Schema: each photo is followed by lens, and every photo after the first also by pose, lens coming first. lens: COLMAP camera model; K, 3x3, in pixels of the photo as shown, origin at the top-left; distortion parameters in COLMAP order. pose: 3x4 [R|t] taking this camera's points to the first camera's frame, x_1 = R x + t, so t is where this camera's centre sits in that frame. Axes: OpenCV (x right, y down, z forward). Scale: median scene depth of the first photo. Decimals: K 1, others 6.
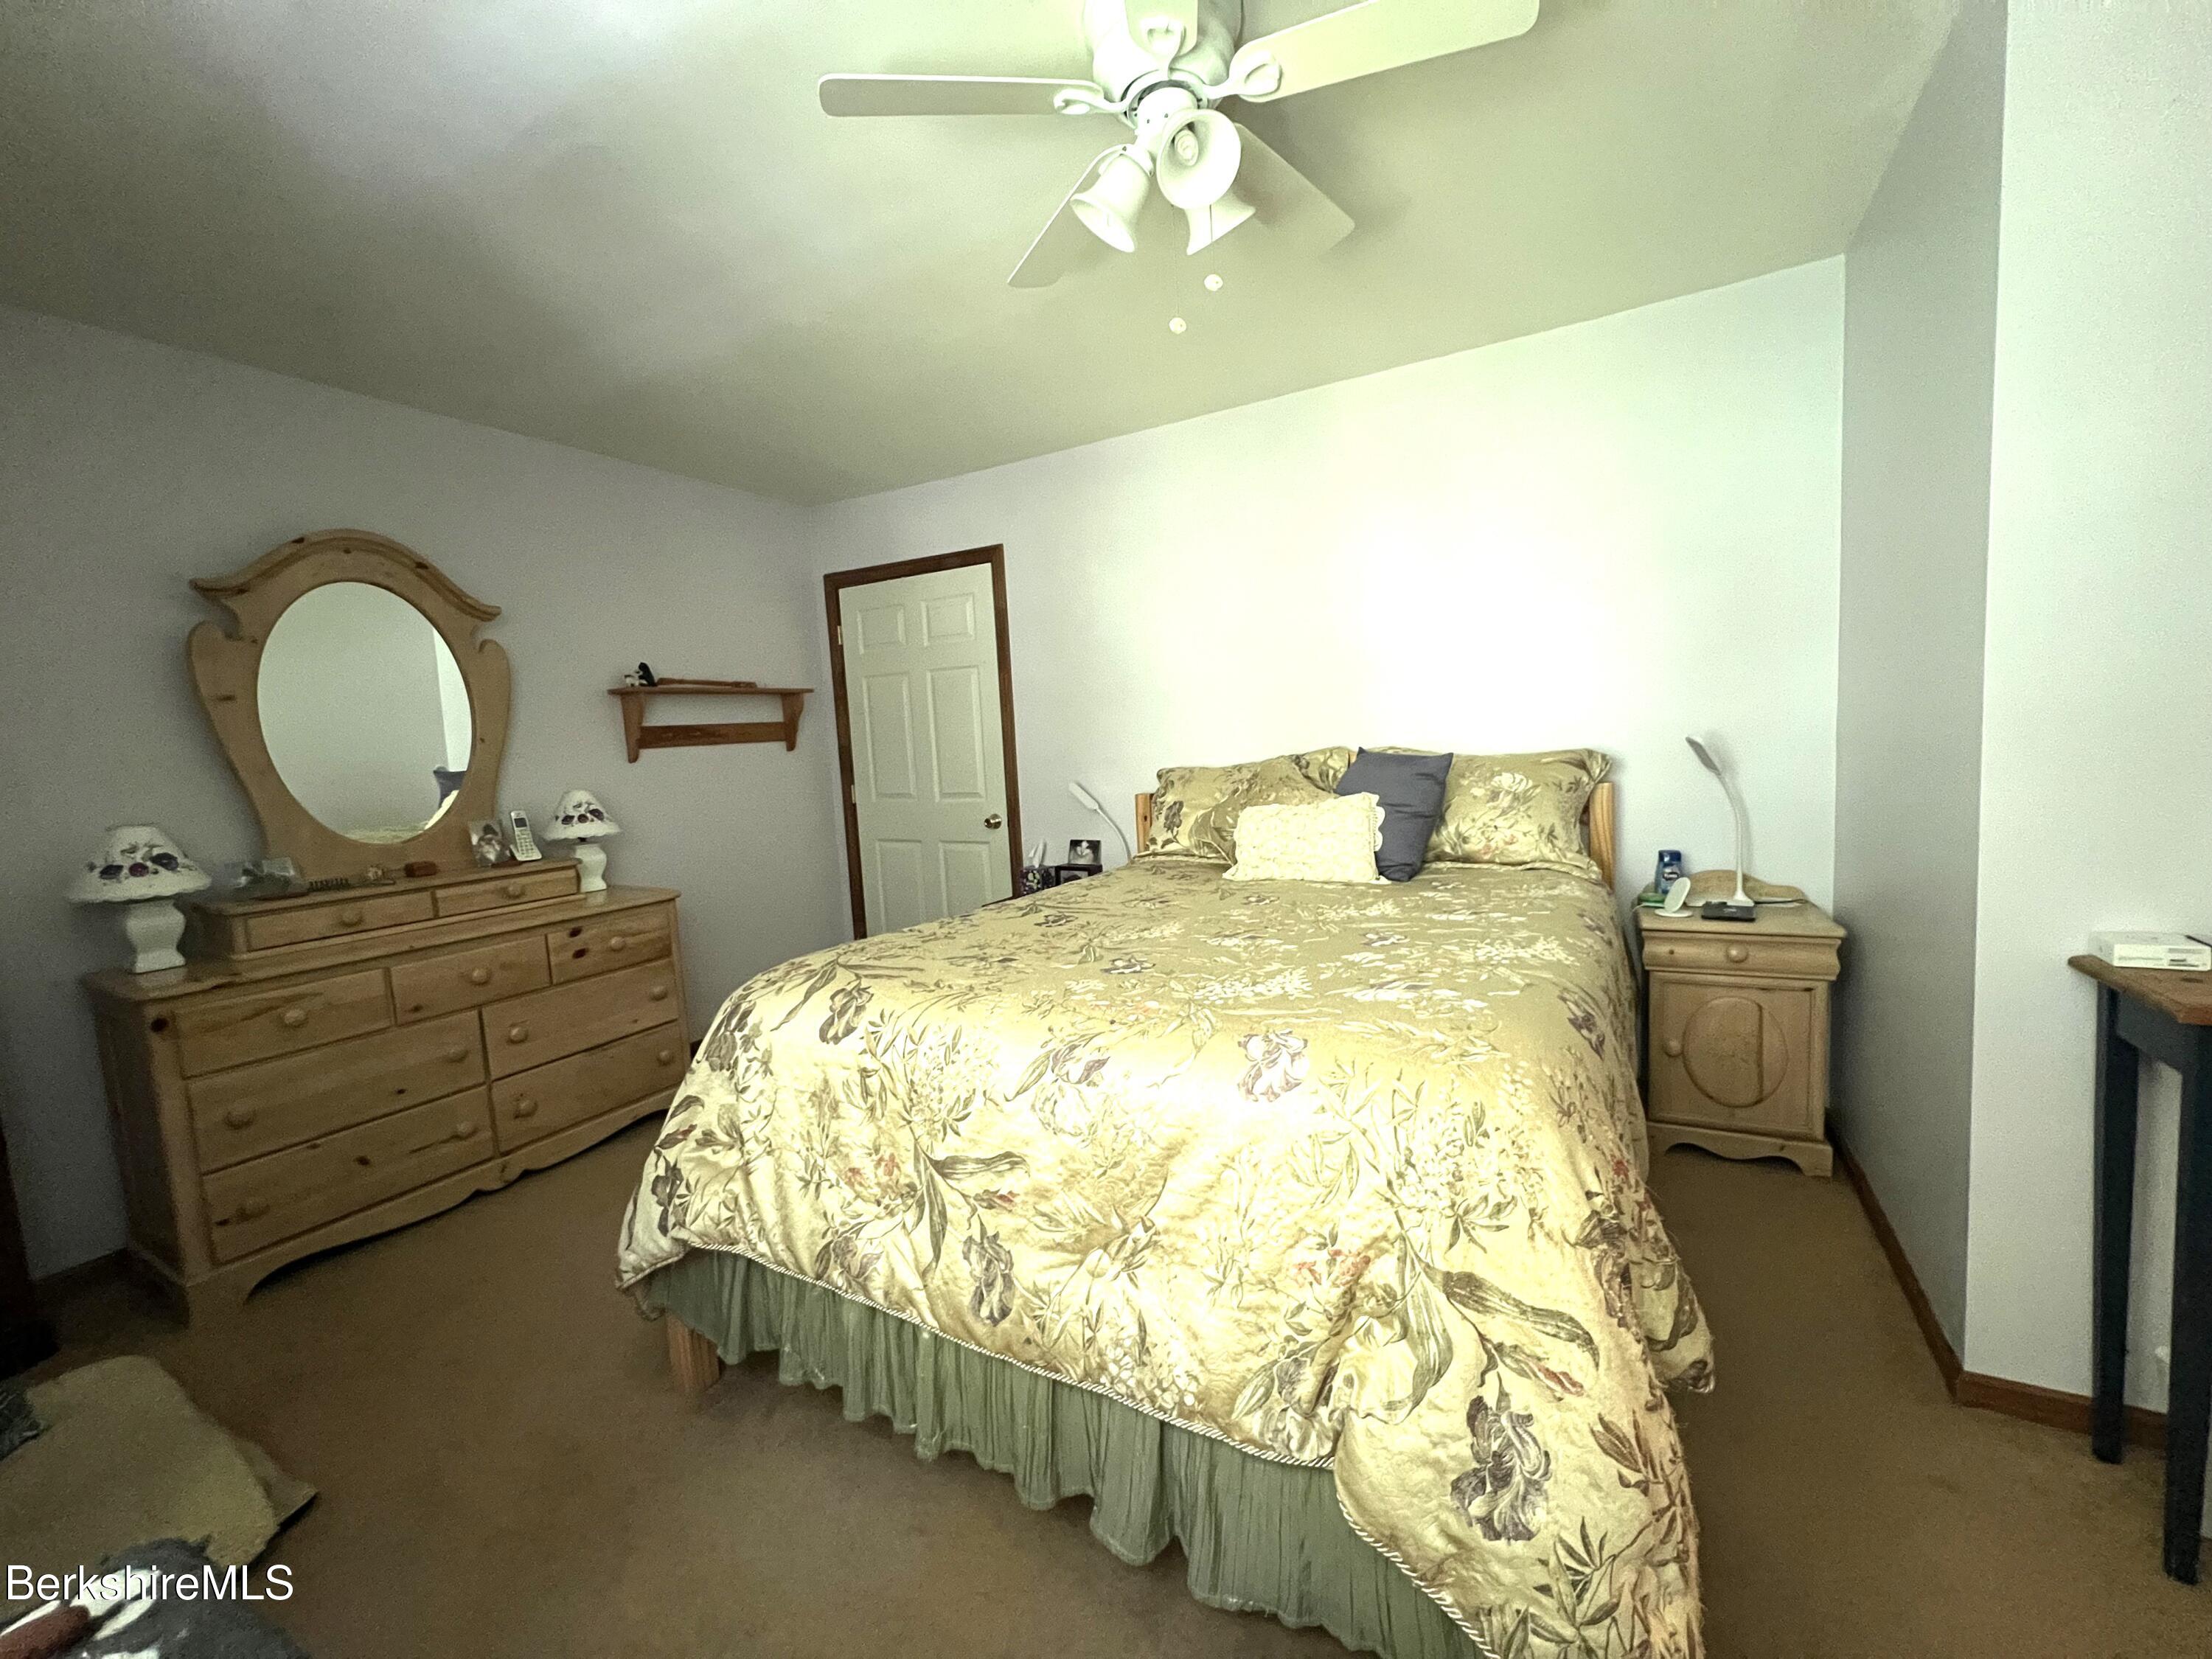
lens RADIAL K [[883.3, 0, 1107.1], [0, 883.3, 825.6], [0, 0, 1]] dist [-0.003887, 0.000270]
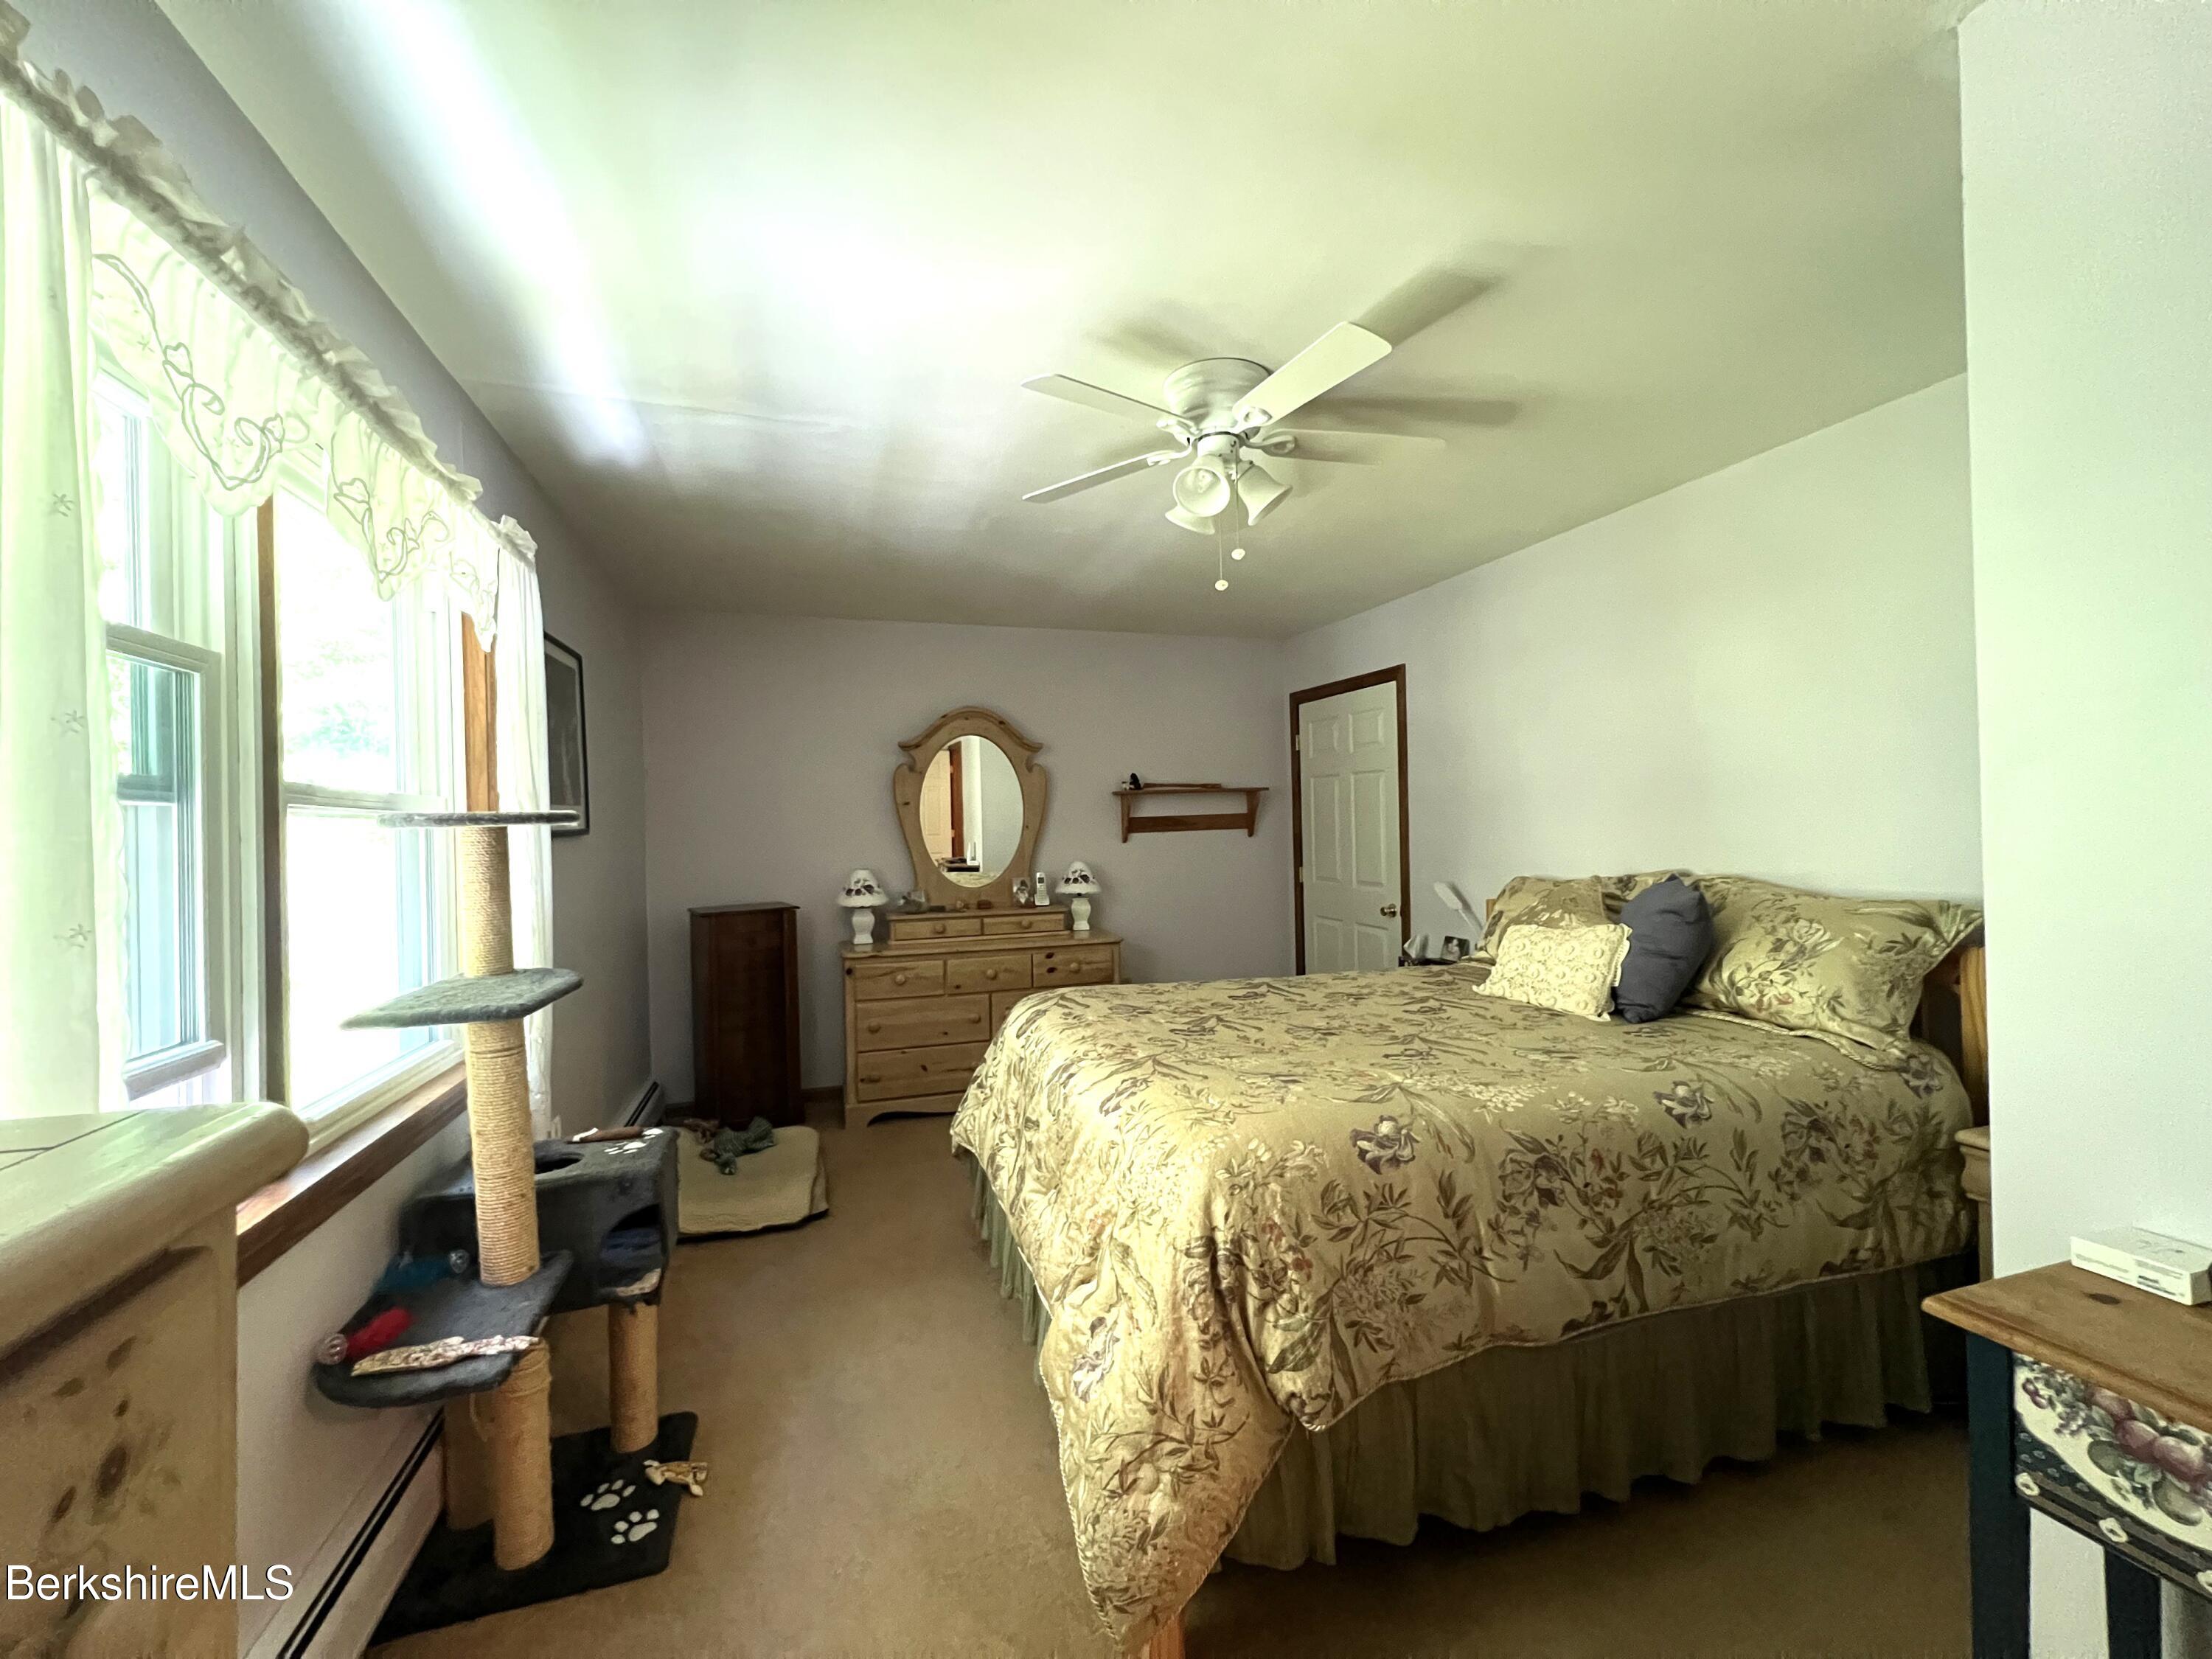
lens RADIAL K [[883.3, 0, 1113.5], [0, 883.3, 828.4], [0, 0, 1]] dist [-0.003887, 0.000270]
pose [[0.740698, 0.042659, -0.670483, 0.524179], [-0.085522, 0.995850, -0.031118, -0.064181], [0.666373, 0.080390, 0.741272, -0.083764]]
